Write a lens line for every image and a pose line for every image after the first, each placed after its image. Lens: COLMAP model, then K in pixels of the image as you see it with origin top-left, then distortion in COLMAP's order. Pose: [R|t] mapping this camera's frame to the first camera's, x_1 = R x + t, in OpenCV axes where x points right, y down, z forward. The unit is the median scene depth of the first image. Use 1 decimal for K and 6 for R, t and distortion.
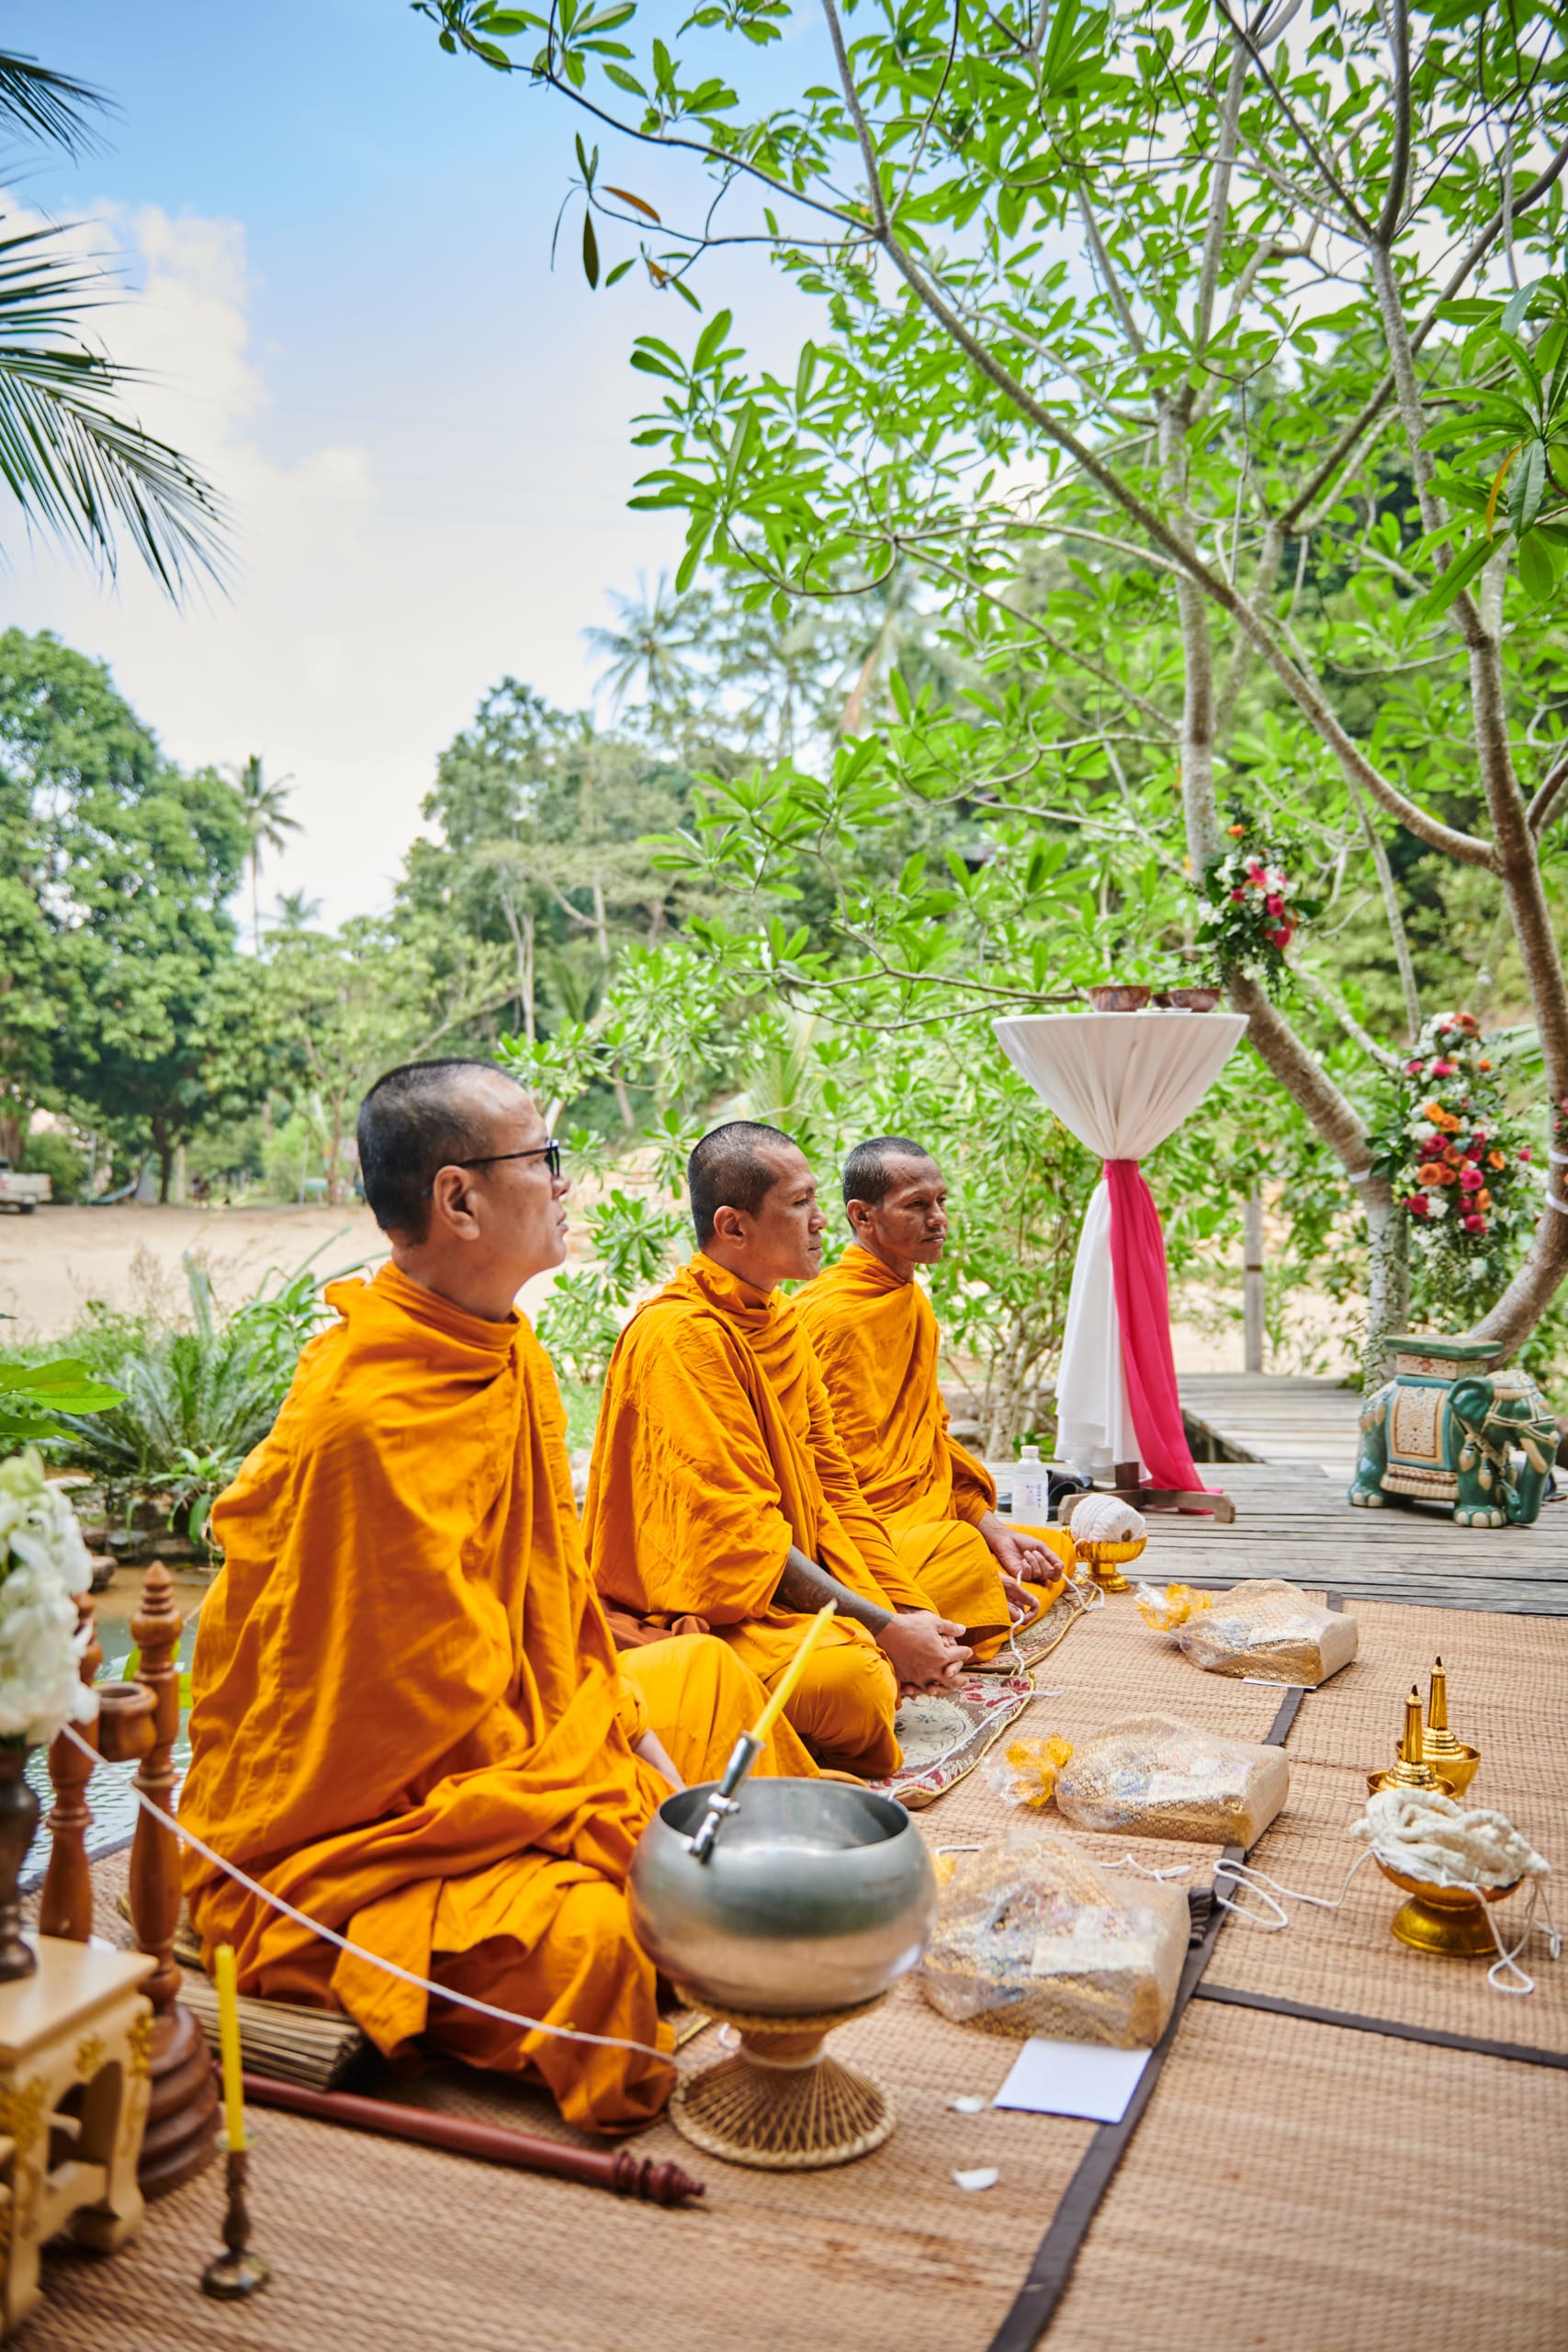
lens RADIAL K [[1939.3, 0, 784.0], [0, 1939.3, 1176.0], [0, 0, 1]] dist [-0.015436, -0.007282]
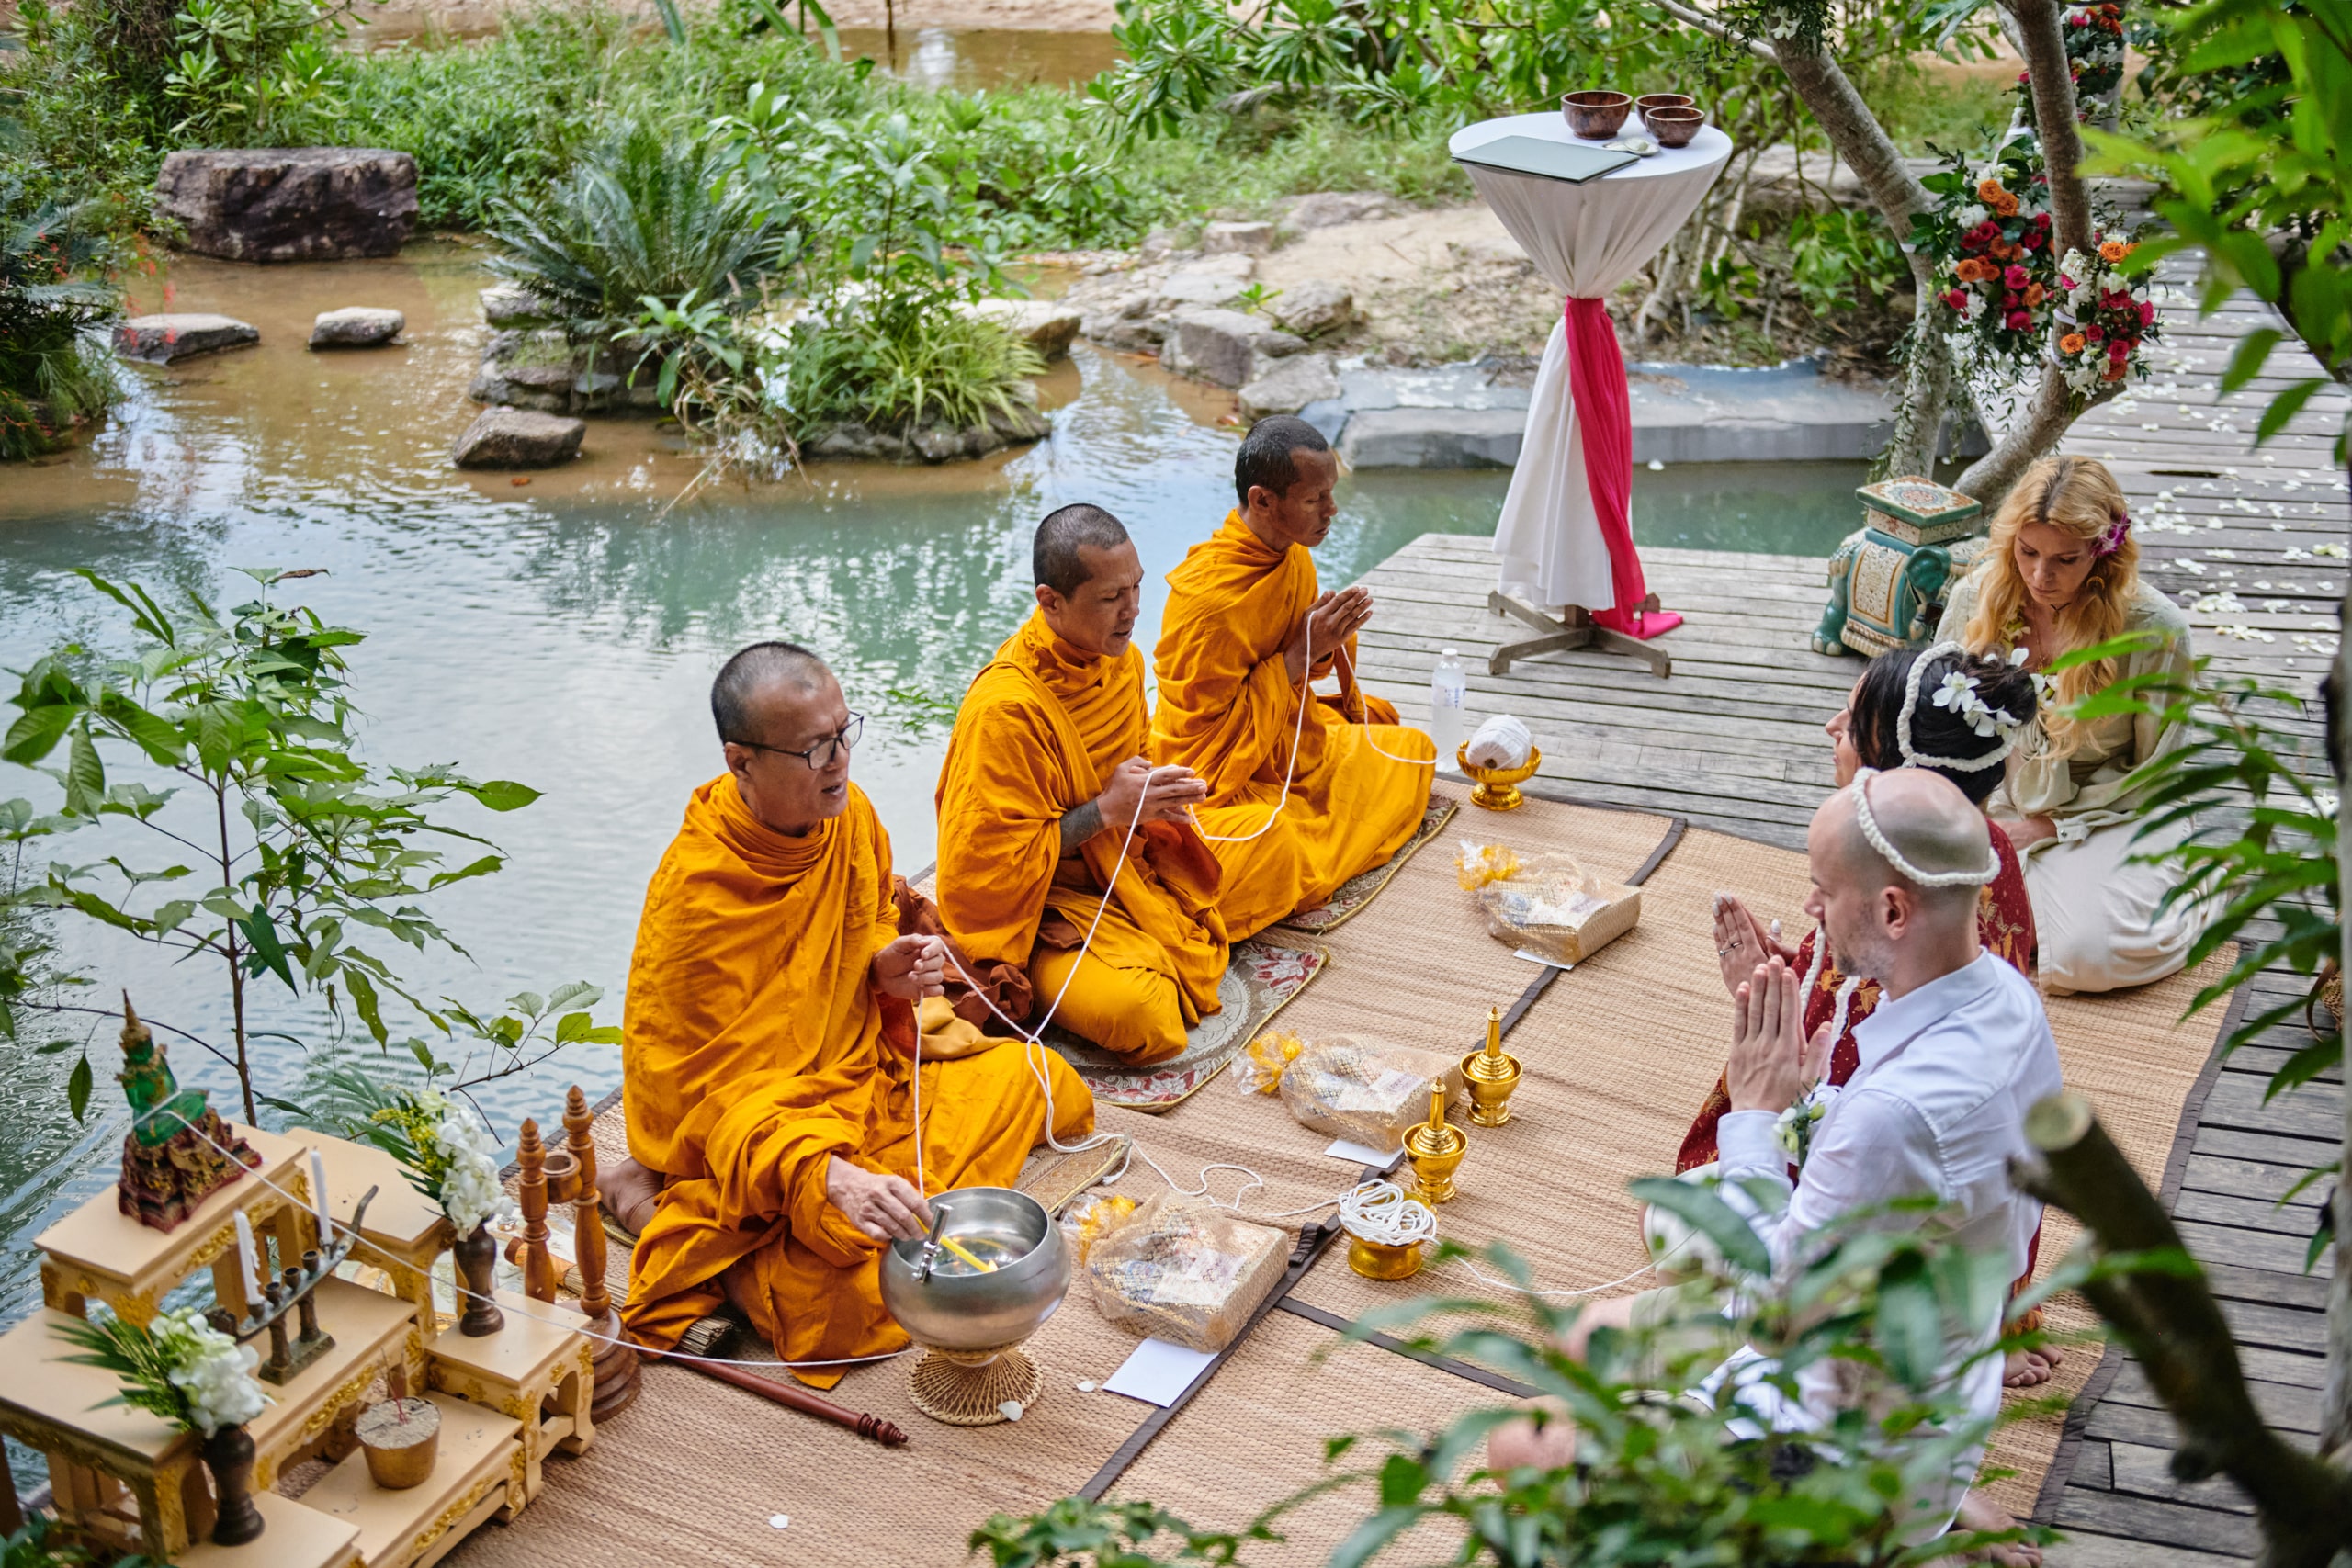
lens RADIAL K [[2711.7, 0, 1176.0], [0, 2711.7, 784.0], [0, 0, 1]] dist [-0.007271, 0.000217]
pose [[0.992756, 0.043183, -0.112118, 0.425793], [0.003354, 0.922851, 0.385142, -0.915341], [0.120100, -0.382728, 0.916021, -0.940110]]
